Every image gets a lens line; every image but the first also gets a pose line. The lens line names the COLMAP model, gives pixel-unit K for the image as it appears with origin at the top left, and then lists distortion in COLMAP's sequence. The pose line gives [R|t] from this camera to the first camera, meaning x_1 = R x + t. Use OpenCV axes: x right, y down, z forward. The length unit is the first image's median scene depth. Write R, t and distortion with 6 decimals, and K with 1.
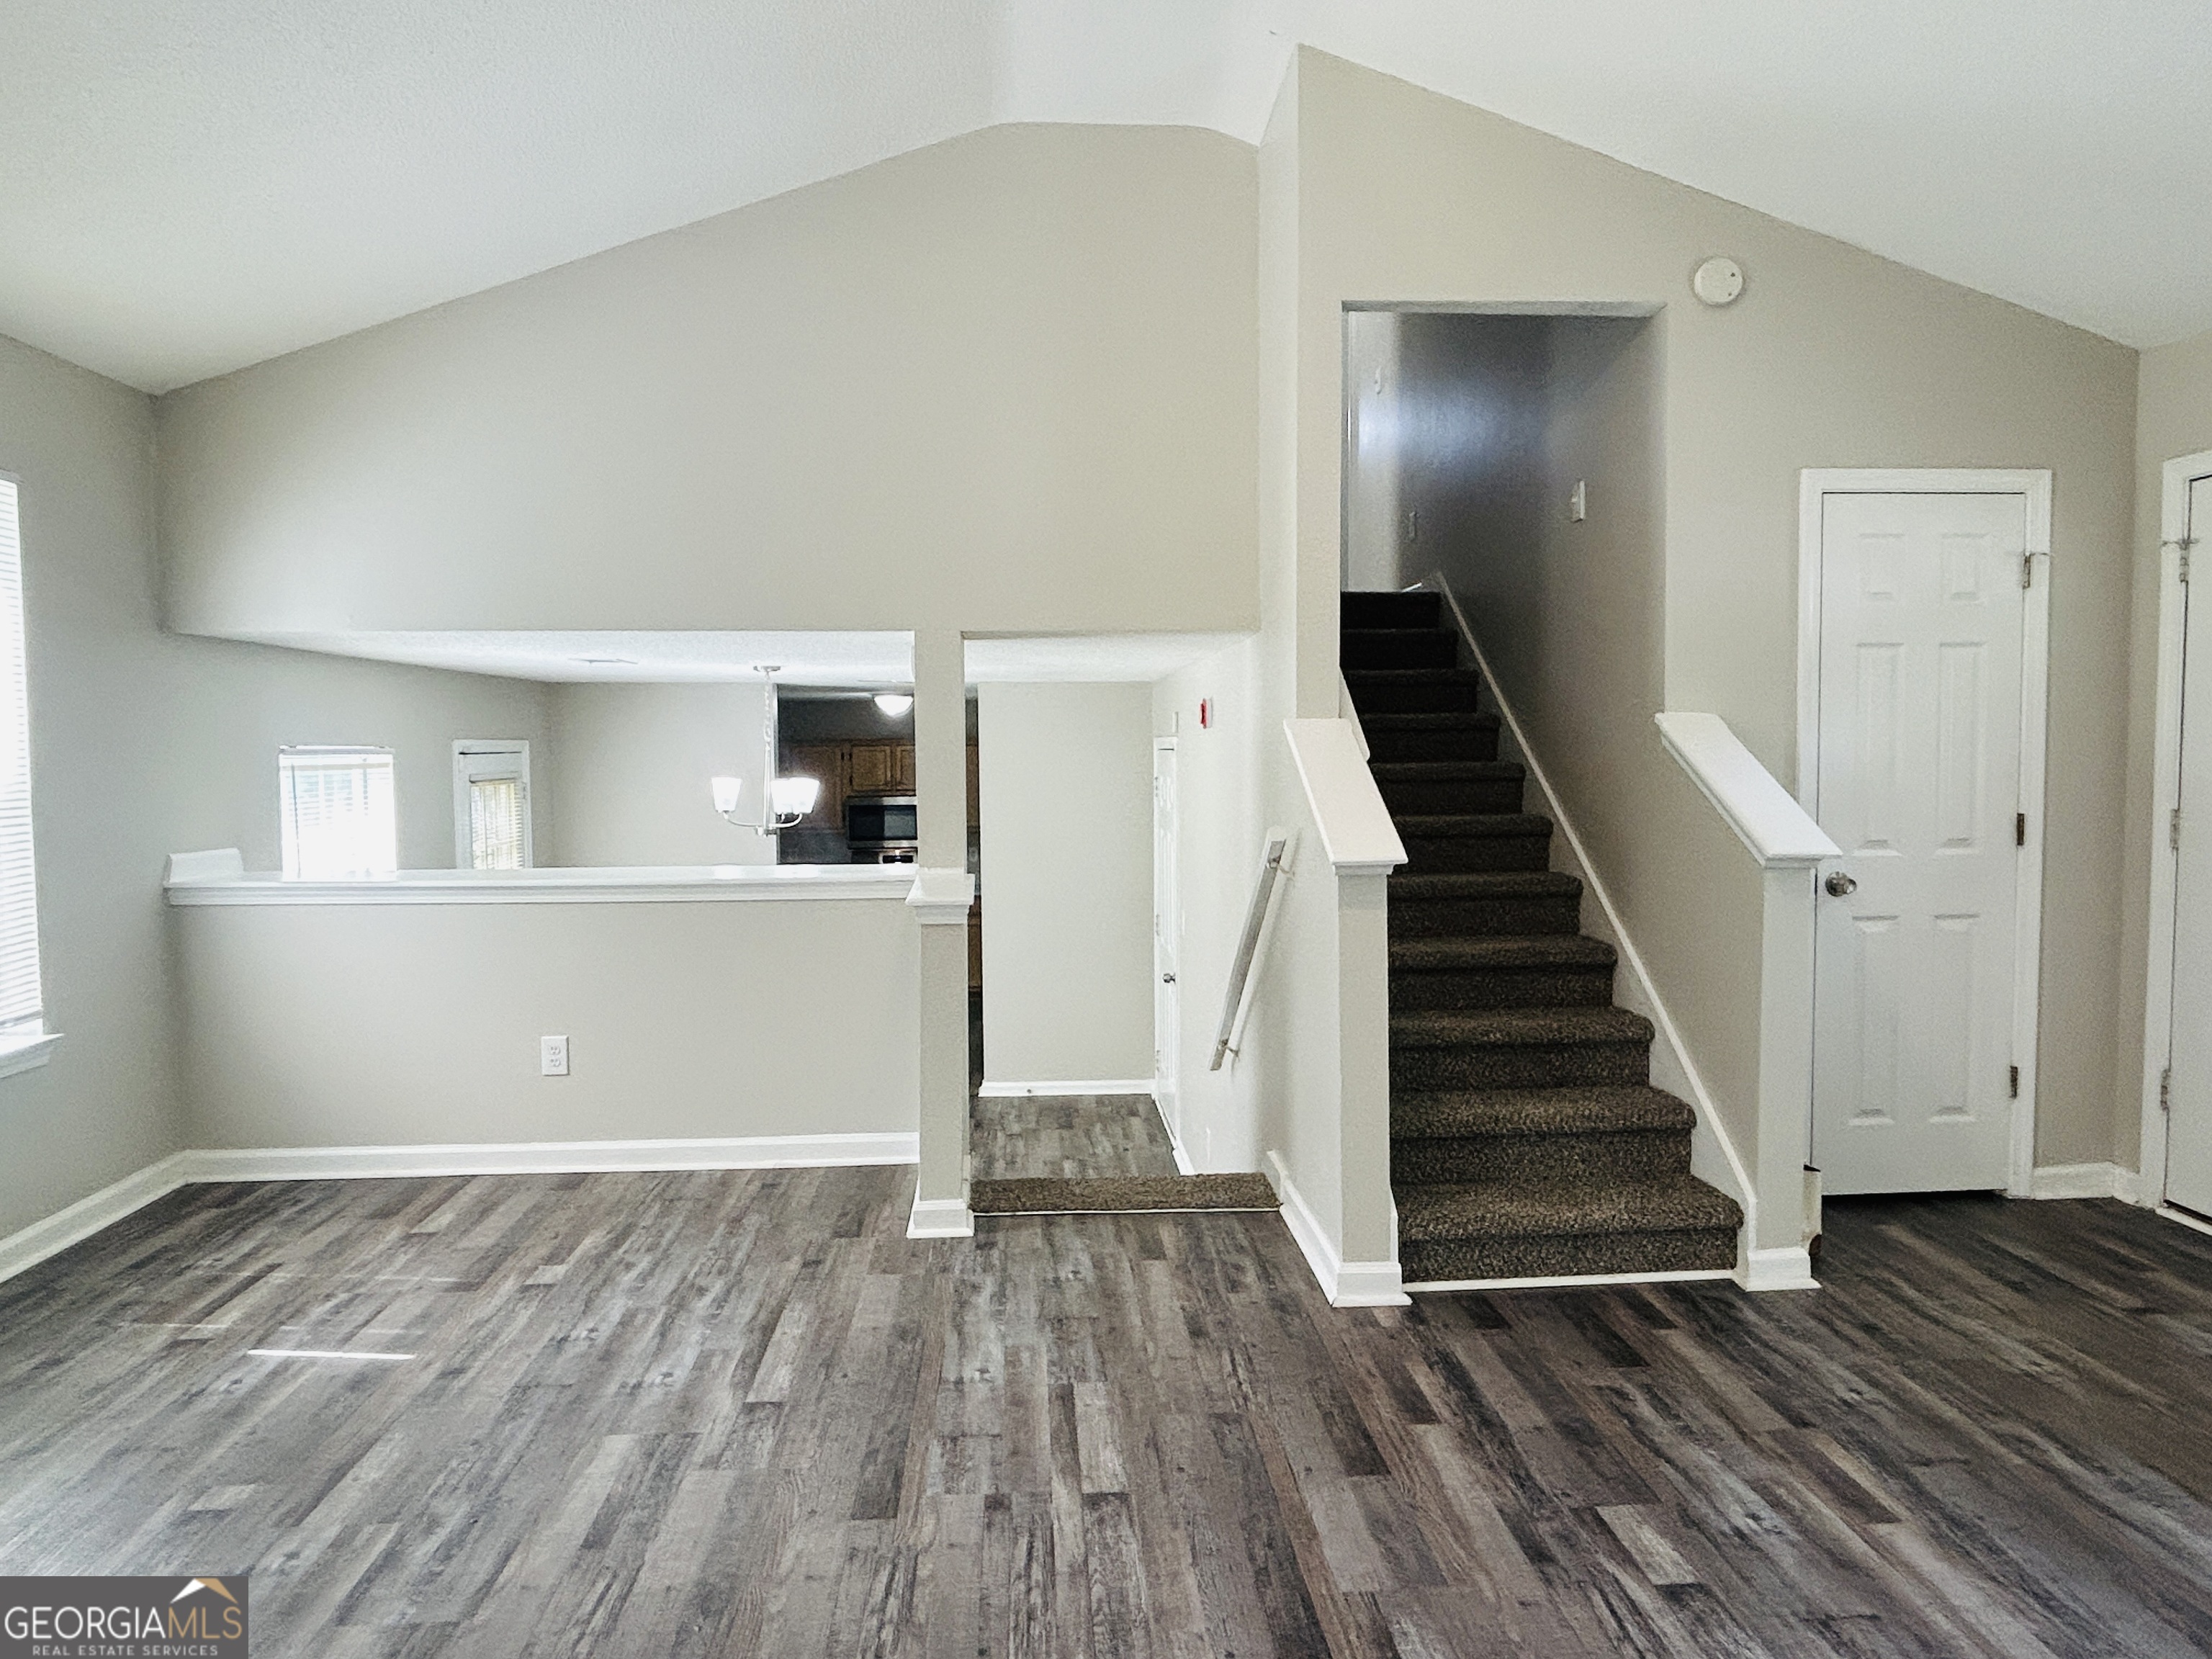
lens RADIAL K [[1364.6, 0, 1099.7], [0, 1364.6, 828.6], [0, 0, 1]] dist [0.013471, -0.005229]
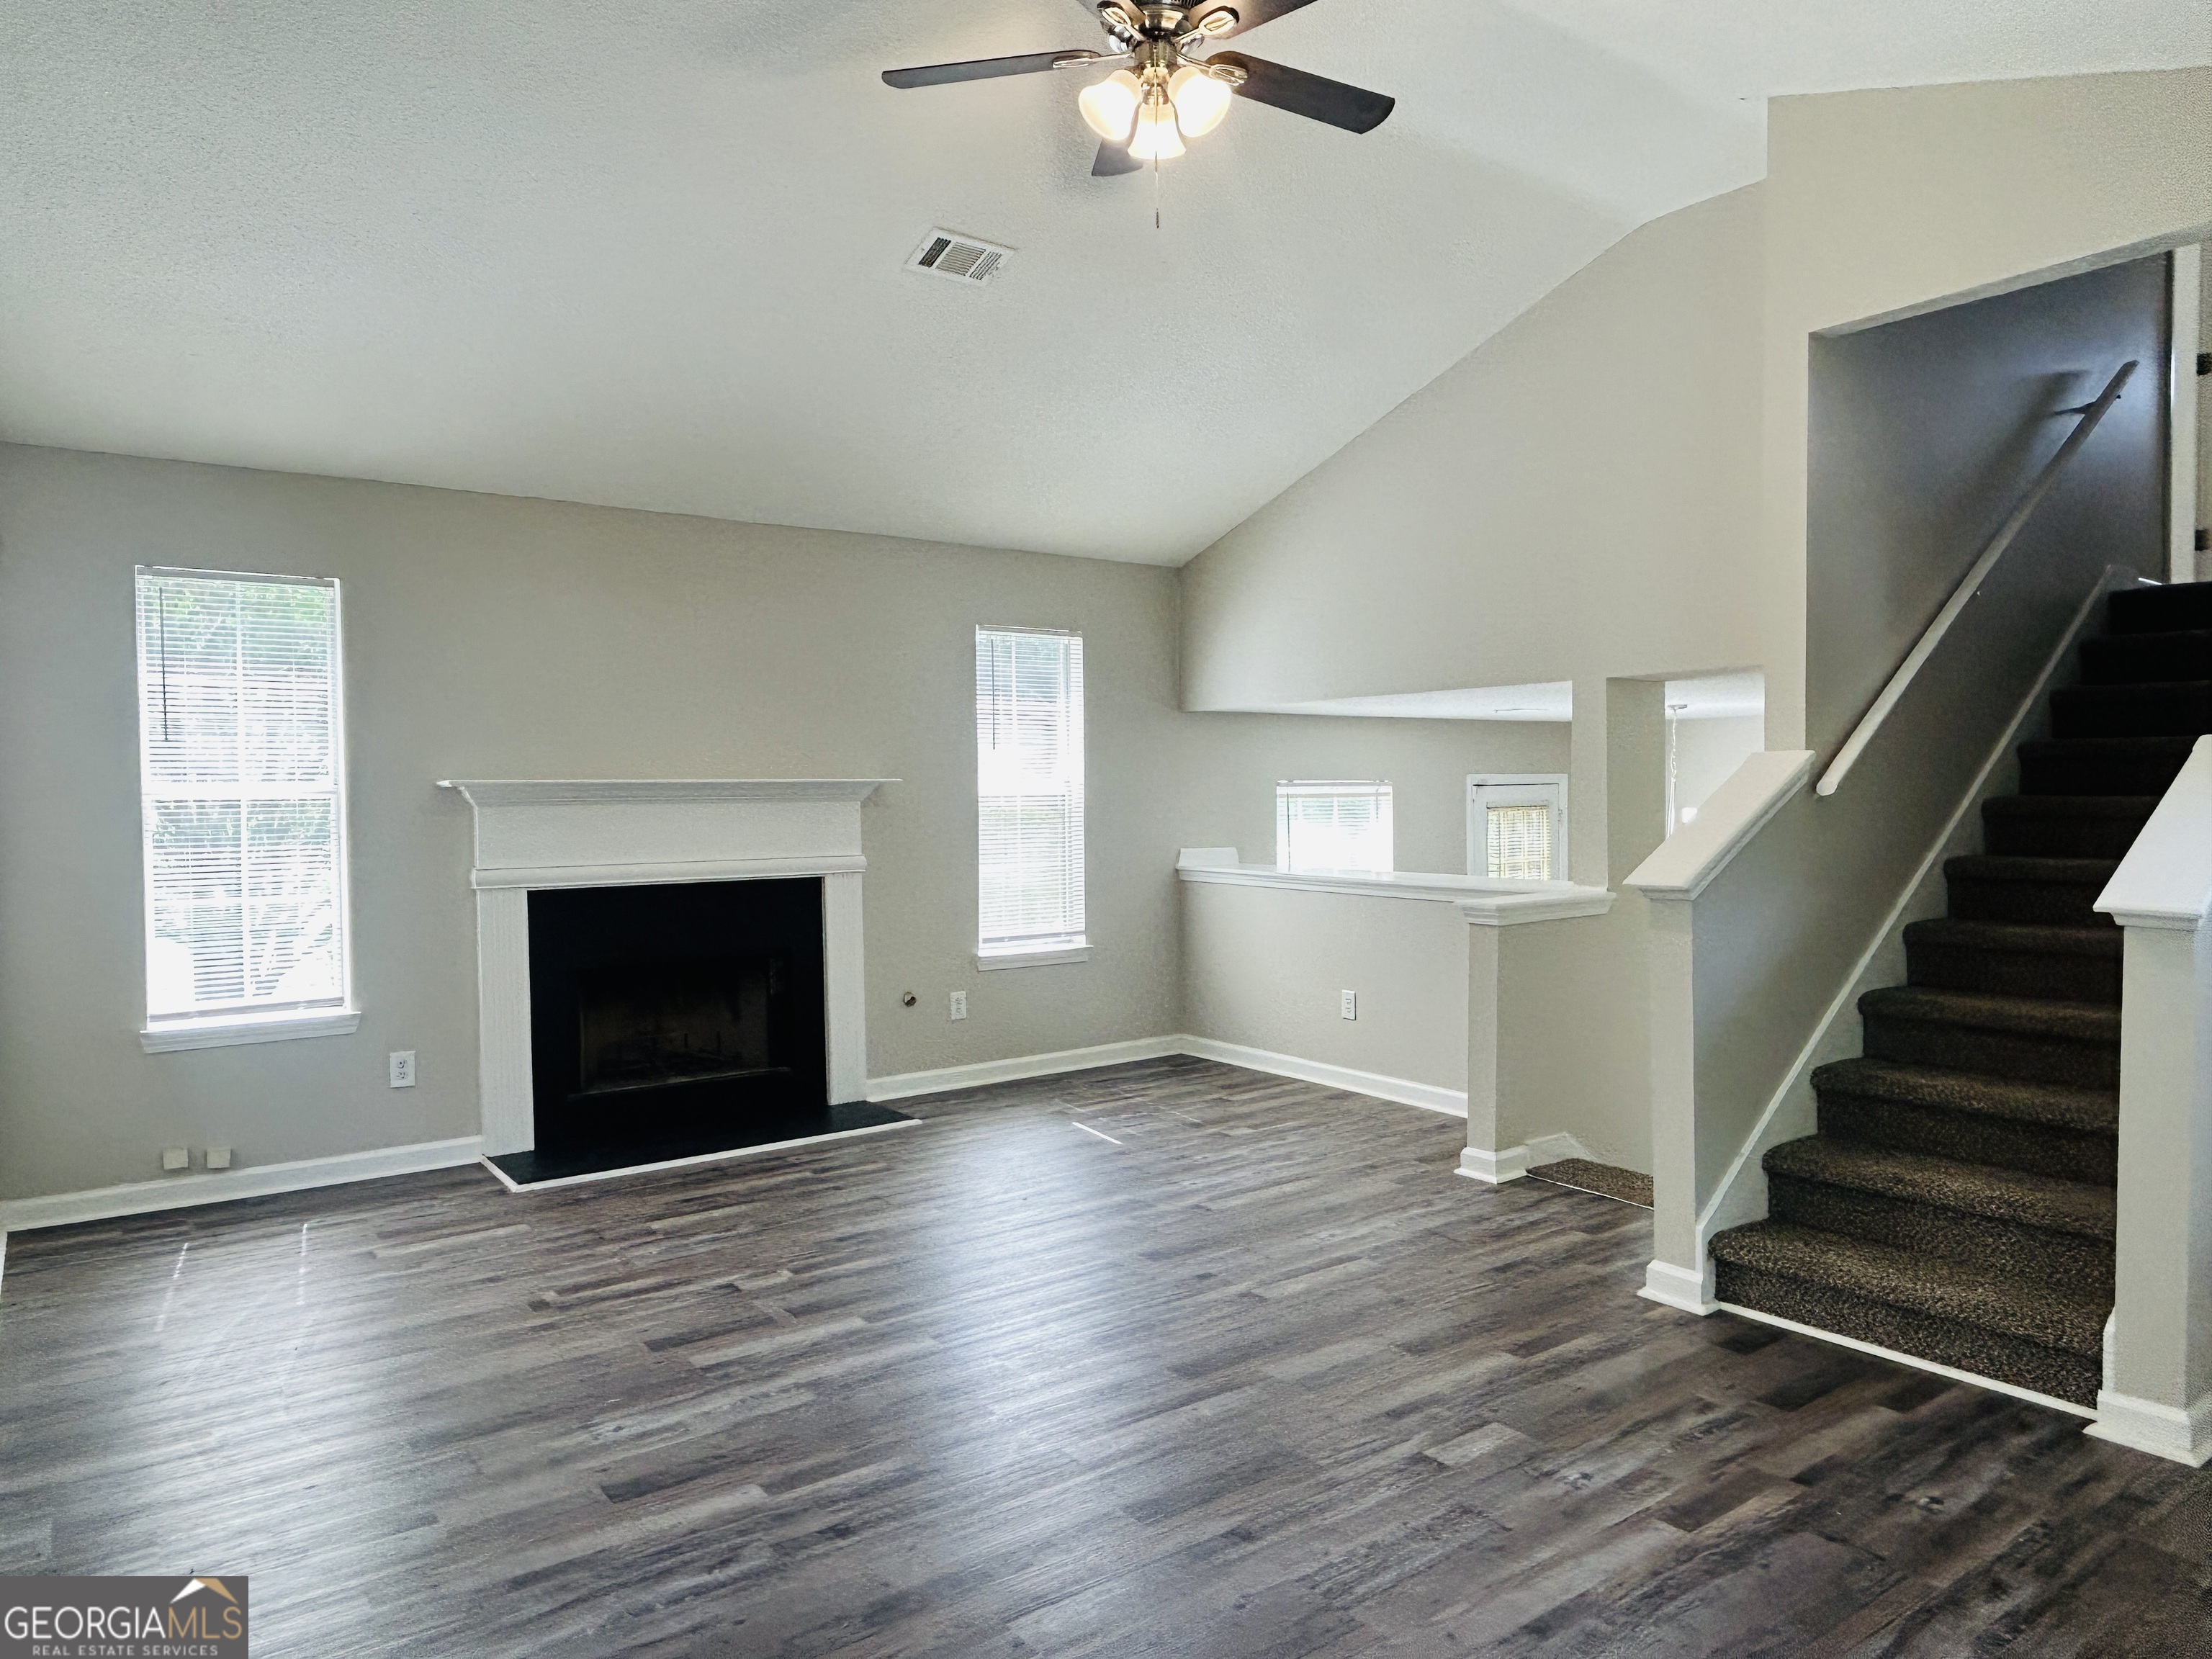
lens RADIAL K [[1395.9, 0, 1104.0], [0, 1395.9, 831.8], [0, 0, 1]] dist [-0.001608, 0.008959]
pose [[0.539422, 0.025574, -0.841647, 0.899827], [-0.041093, 0.999147, 0.004022, -0.005298], [0.841032, 0.032416, 0.540013, 0.033703]]
